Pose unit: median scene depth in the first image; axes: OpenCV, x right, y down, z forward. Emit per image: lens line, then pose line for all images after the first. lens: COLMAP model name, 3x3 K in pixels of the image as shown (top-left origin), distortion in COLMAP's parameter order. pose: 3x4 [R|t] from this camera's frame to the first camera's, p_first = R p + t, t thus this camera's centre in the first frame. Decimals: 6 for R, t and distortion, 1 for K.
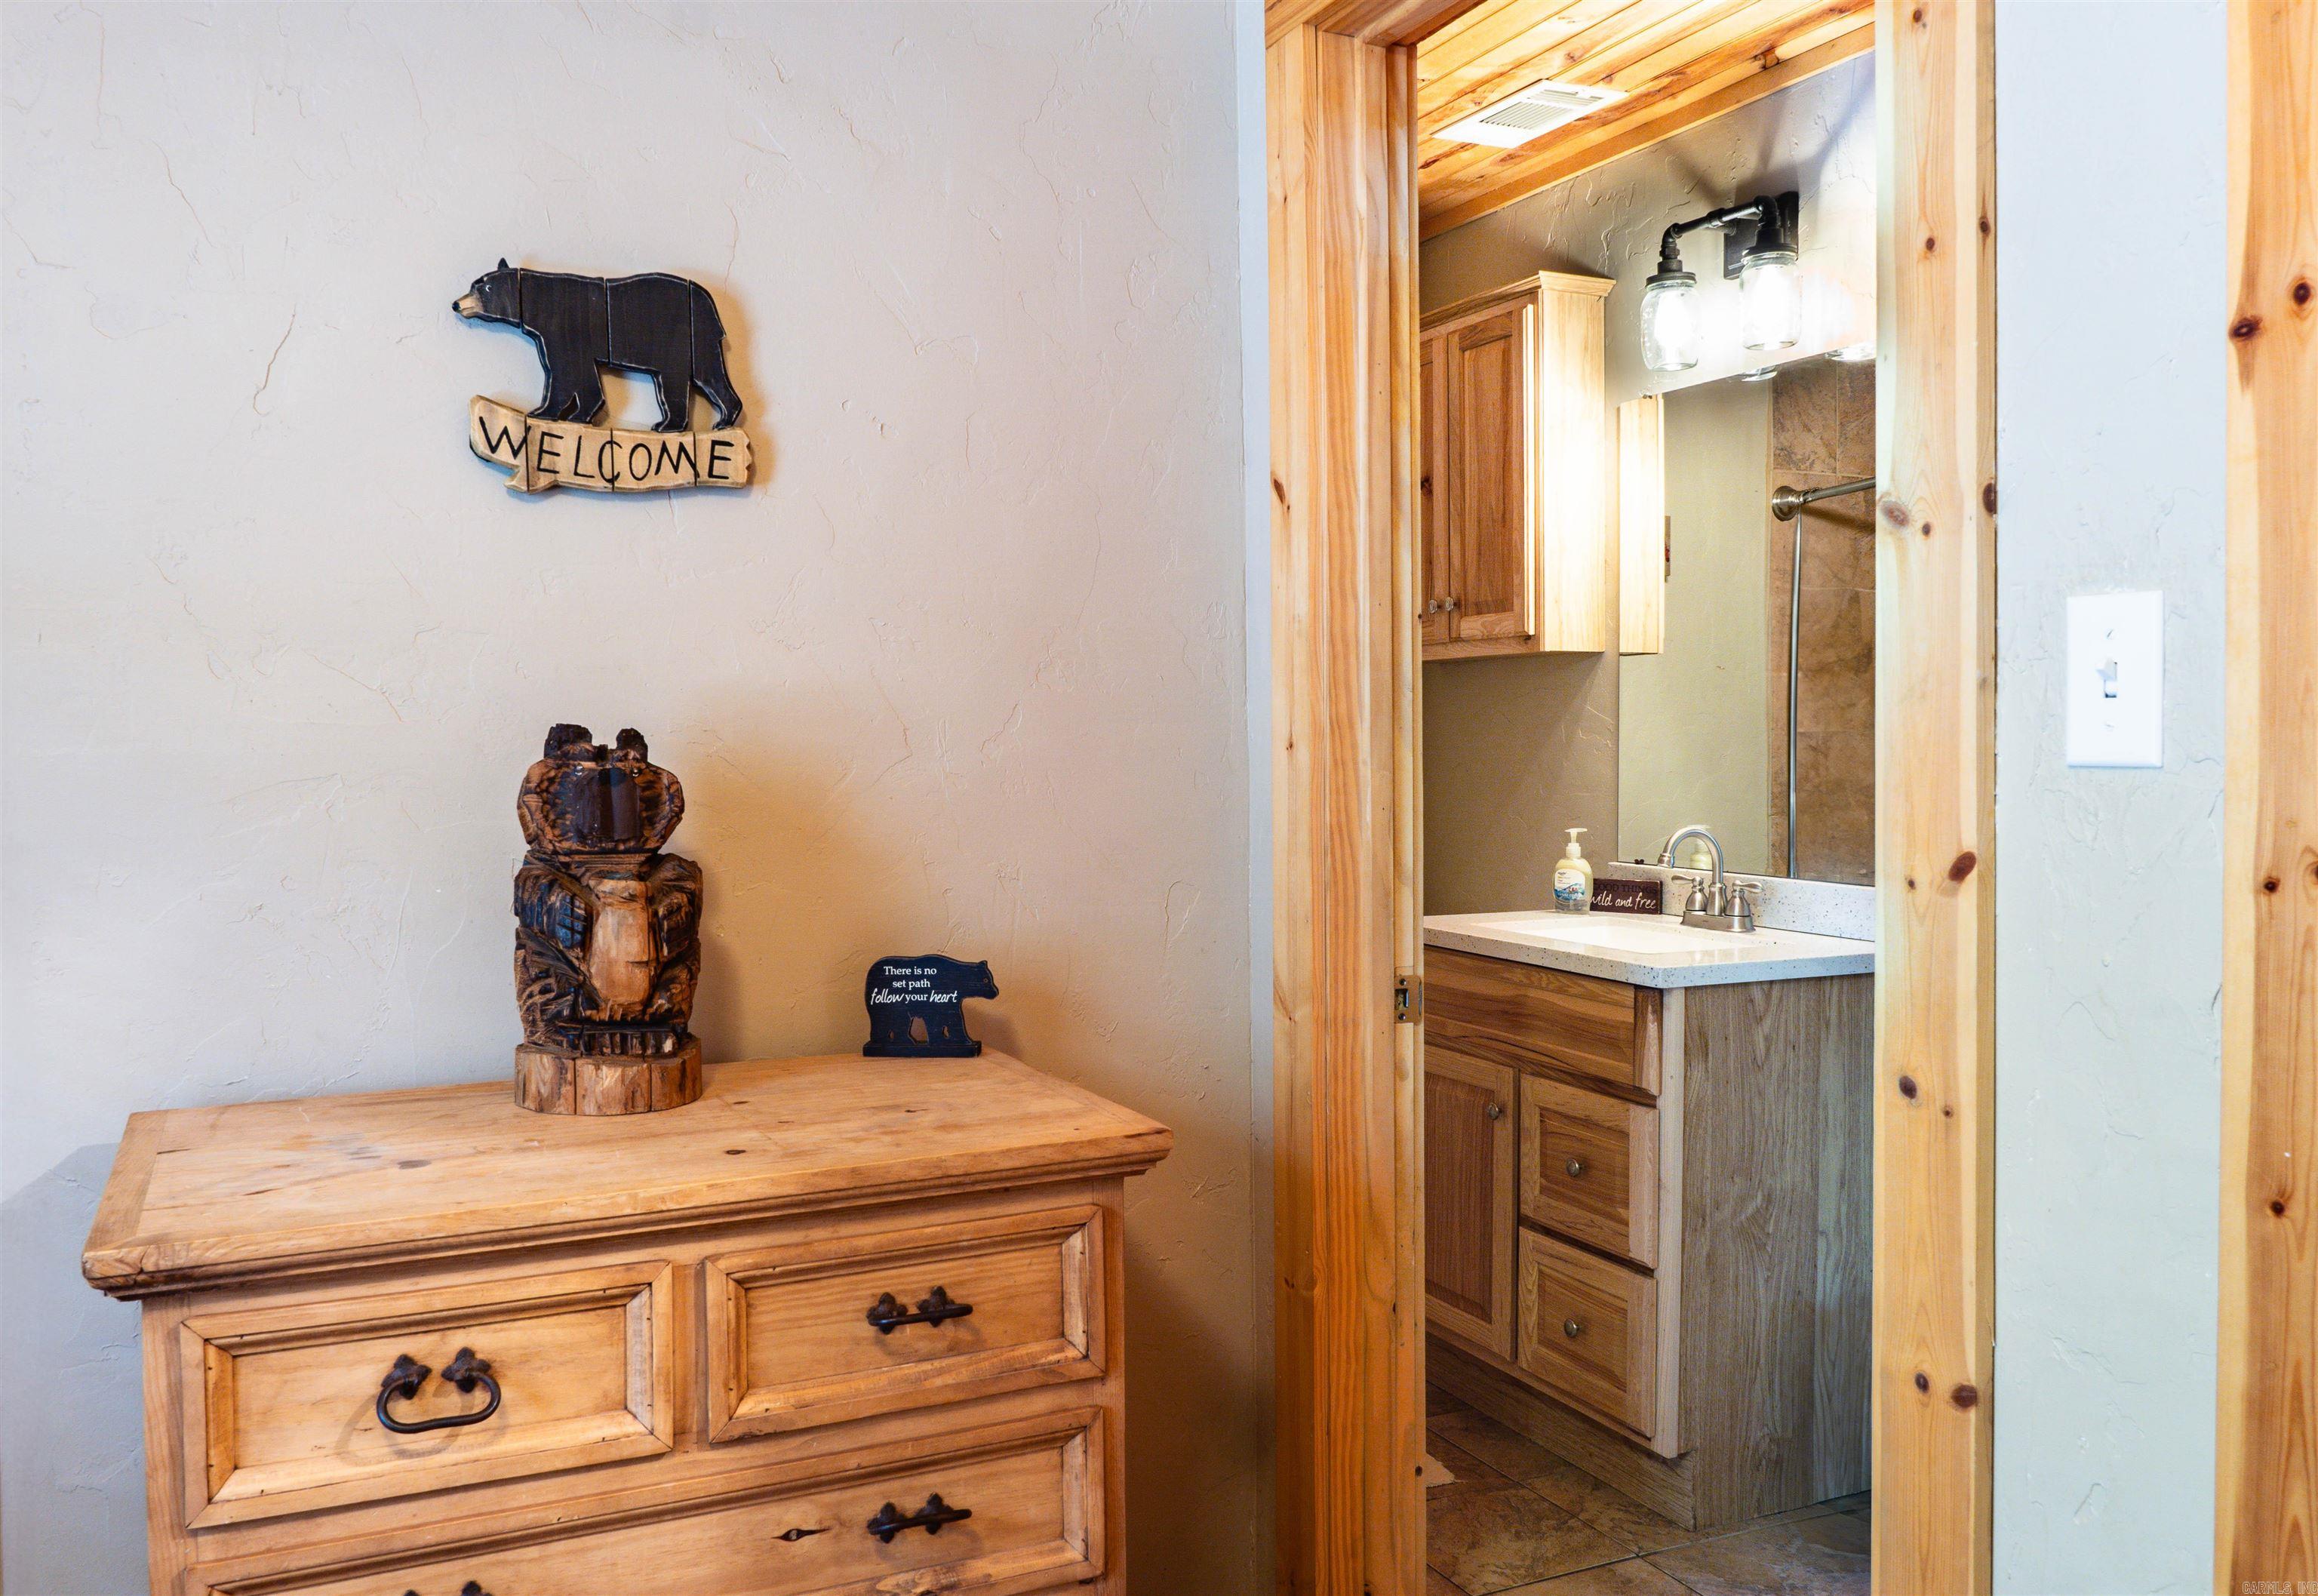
lens RADIAL K [[1824.0, 0, 1154.9], [0, 1824.0, 788.0], [0, 0, 1]] dist [0.007031, 0.000158]
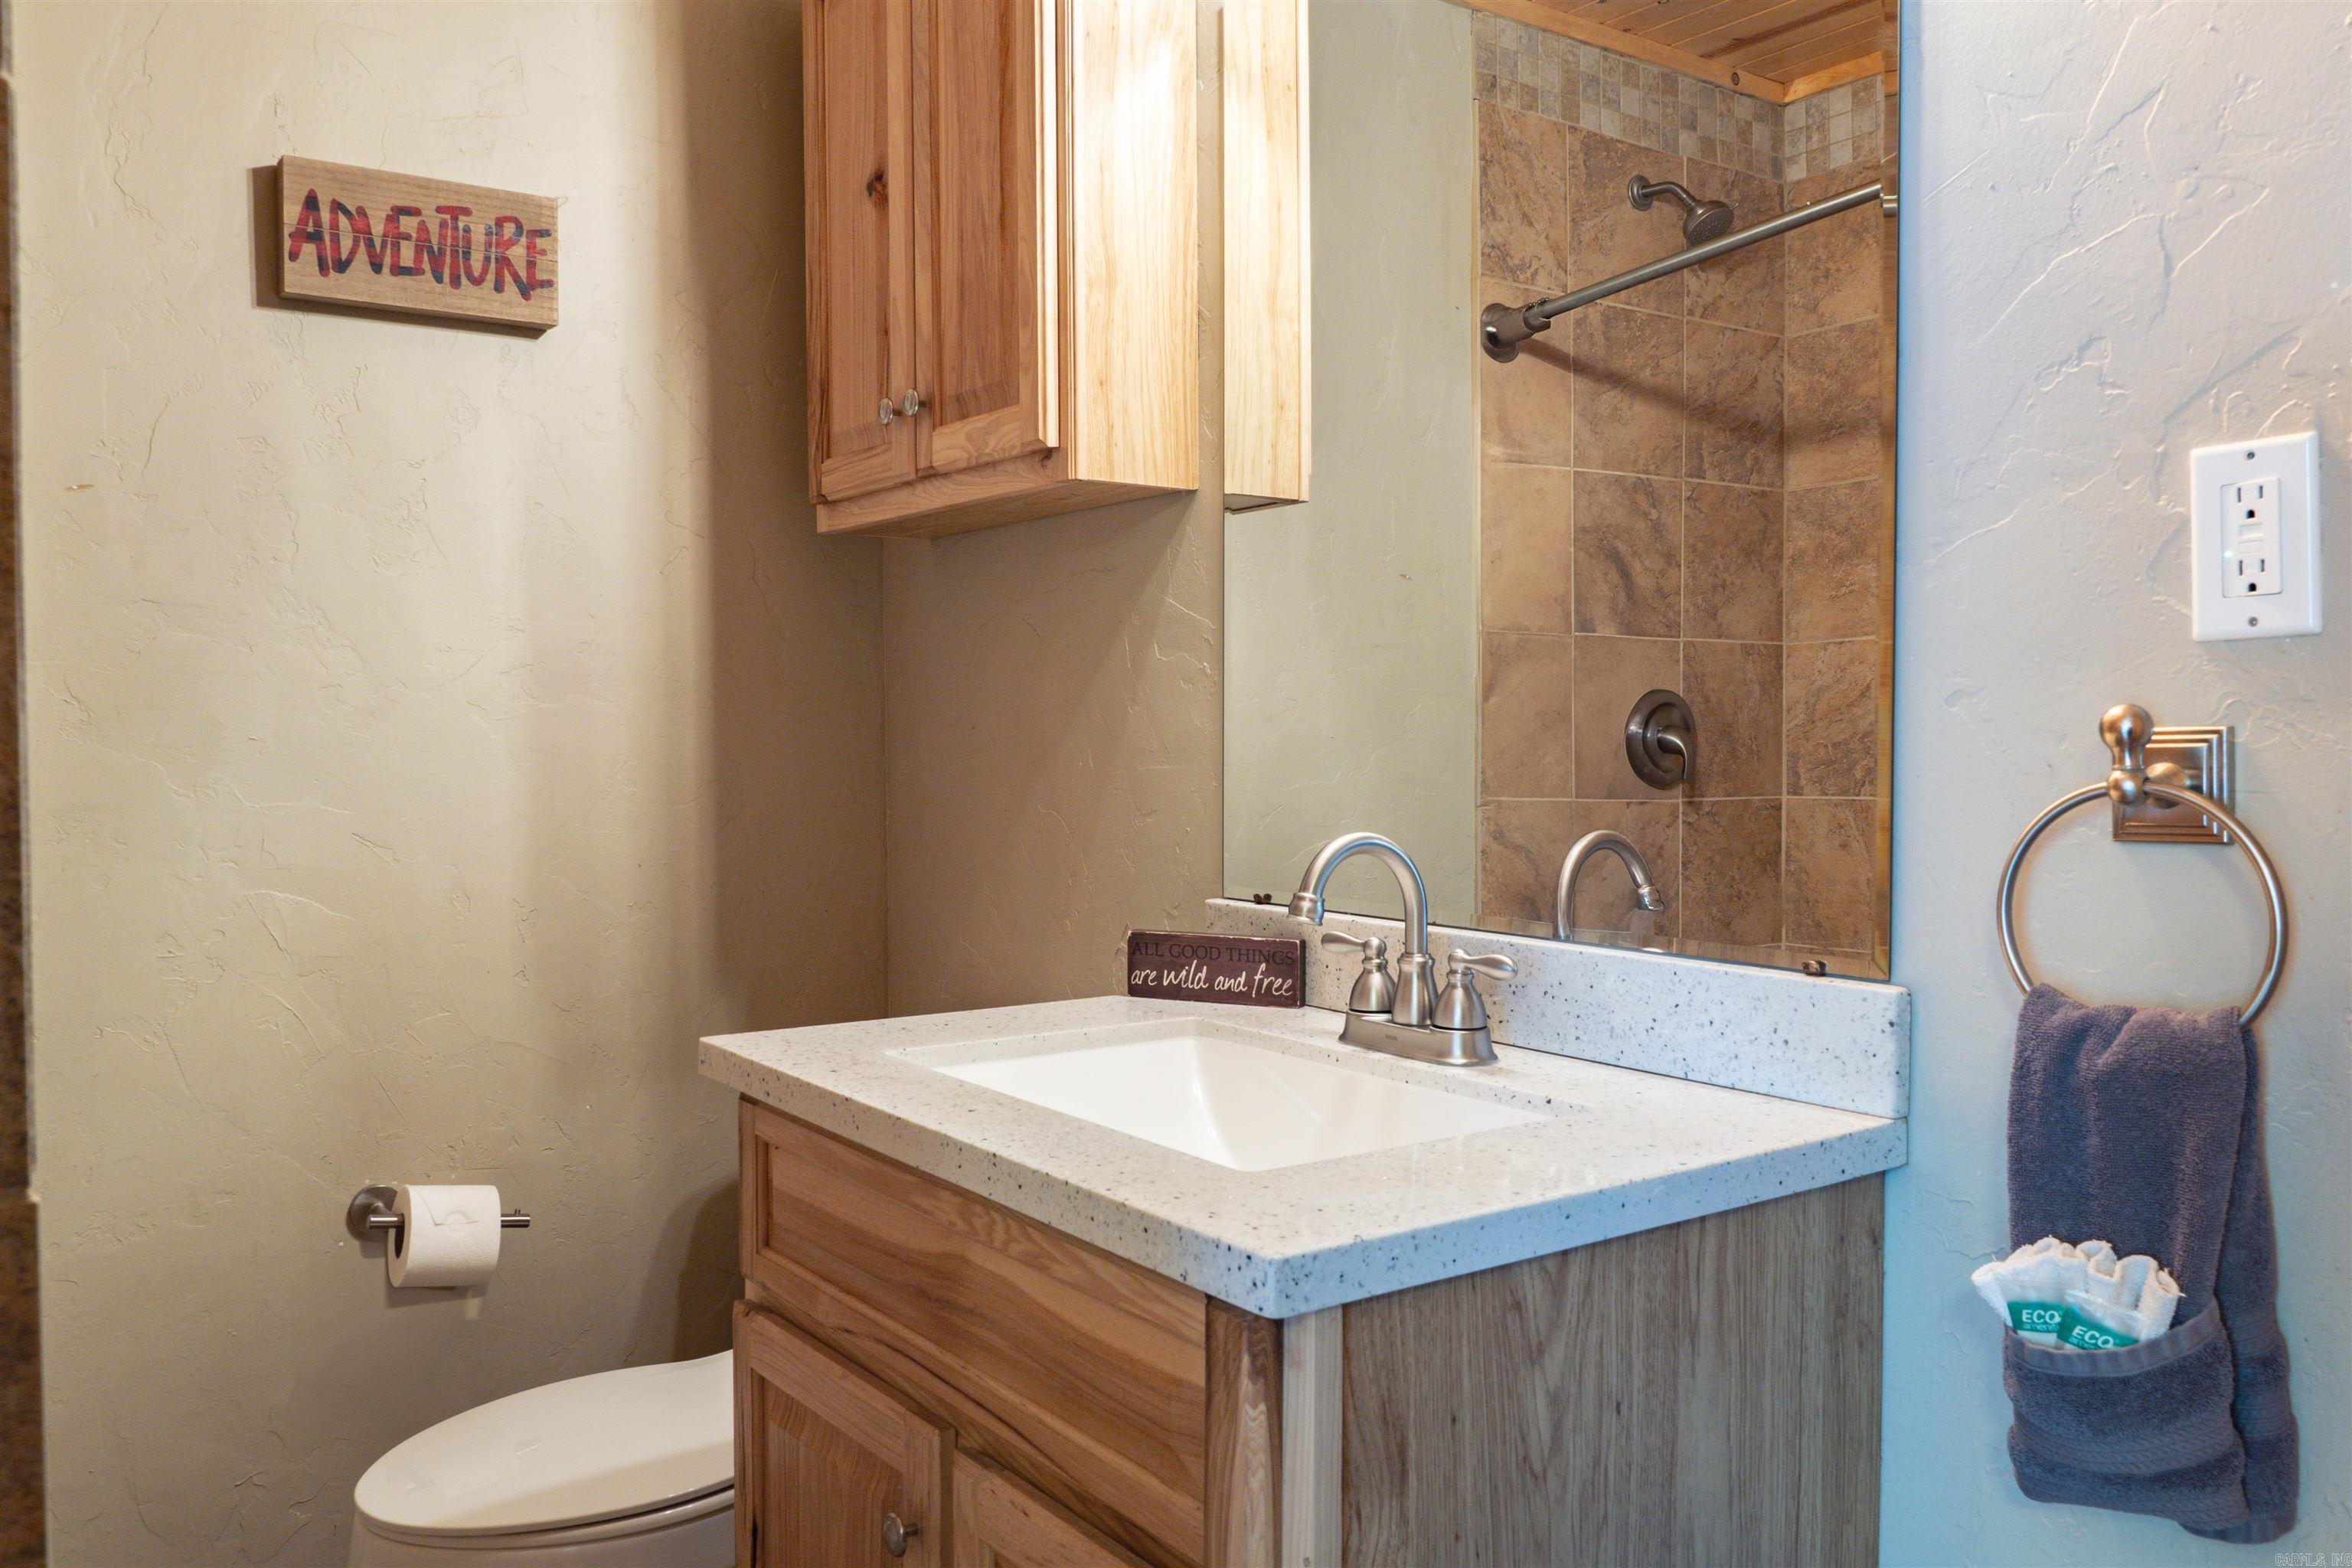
lens RADIAL K [[1839.1, 0, 1178.7], [0, 1839.1, 778.2], [0, 0, 1]] dist [-0.011354, -0.008869]
pose [[0.982839, -0.004504, 0.184408, 0.162600], [0.004565, 0.999990, 0.000095, 0.007595], [-0.184407, 0.000748, 0.982850, 0.550184]]
